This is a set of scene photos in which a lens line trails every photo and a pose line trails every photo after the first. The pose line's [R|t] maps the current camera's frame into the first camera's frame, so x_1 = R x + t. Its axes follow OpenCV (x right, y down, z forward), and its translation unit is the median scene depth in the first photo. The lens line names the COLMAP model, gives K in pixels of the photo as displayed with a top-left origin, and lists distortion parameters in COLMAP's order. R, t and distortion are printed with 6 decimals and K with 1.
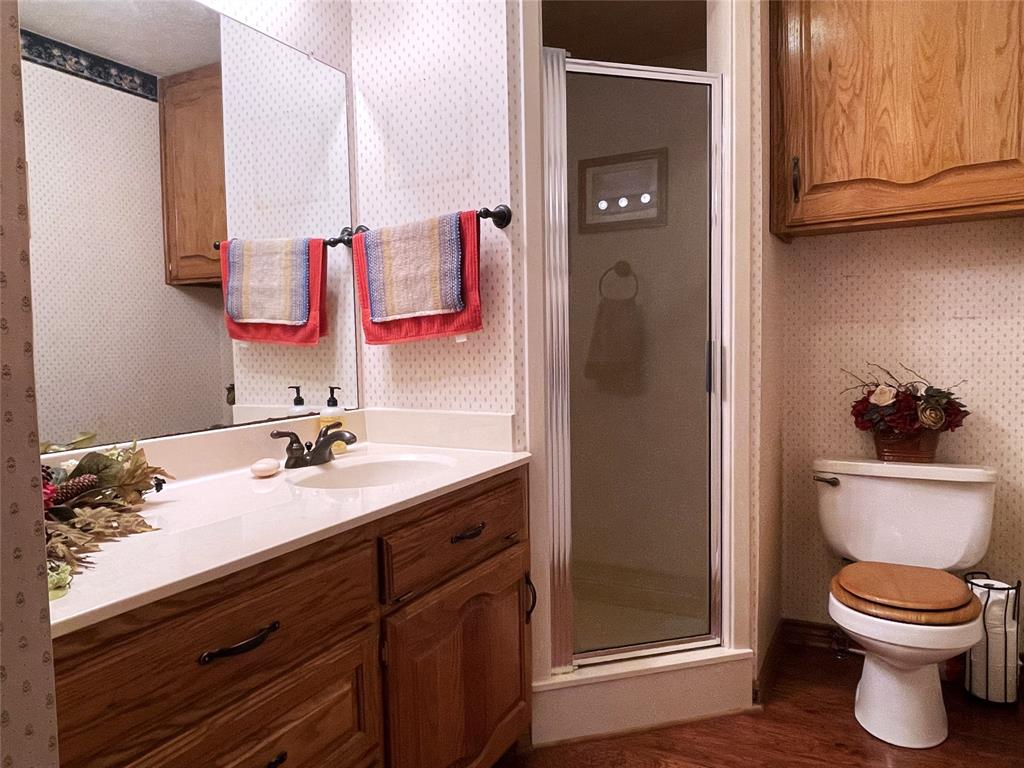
lens RADIAL K [[674.8, 0, 512.0], [0, 674.8, 384.0], [0, 0, 1]] dist [-0.025132, -0.000745]
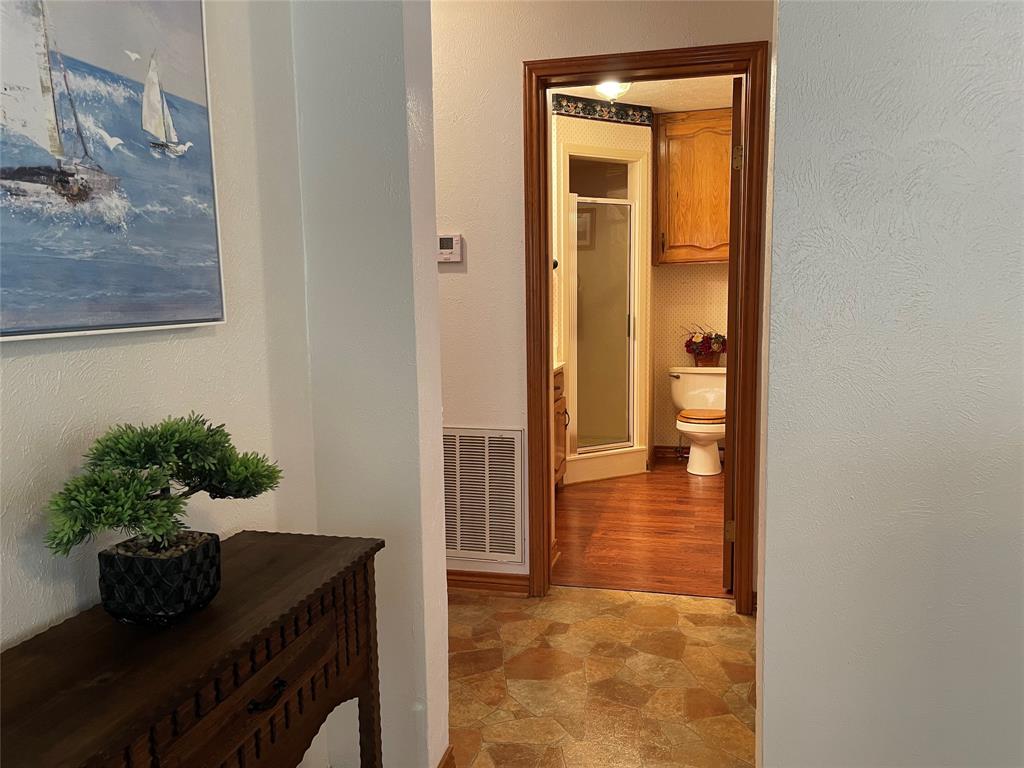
lens RADIAL K [[764.7, 0, 512.0], [0, 764.7, 384.0], [0, 0, 1]] dist [-0.000562, -0.000540]
pose [[0.968053, -0.025086, 0.249488, -0.751170], [0.011237, 0.998324, 0.056777, 0.020722], [-0.250494, -0.052160, 0.966712, -1.443481]]
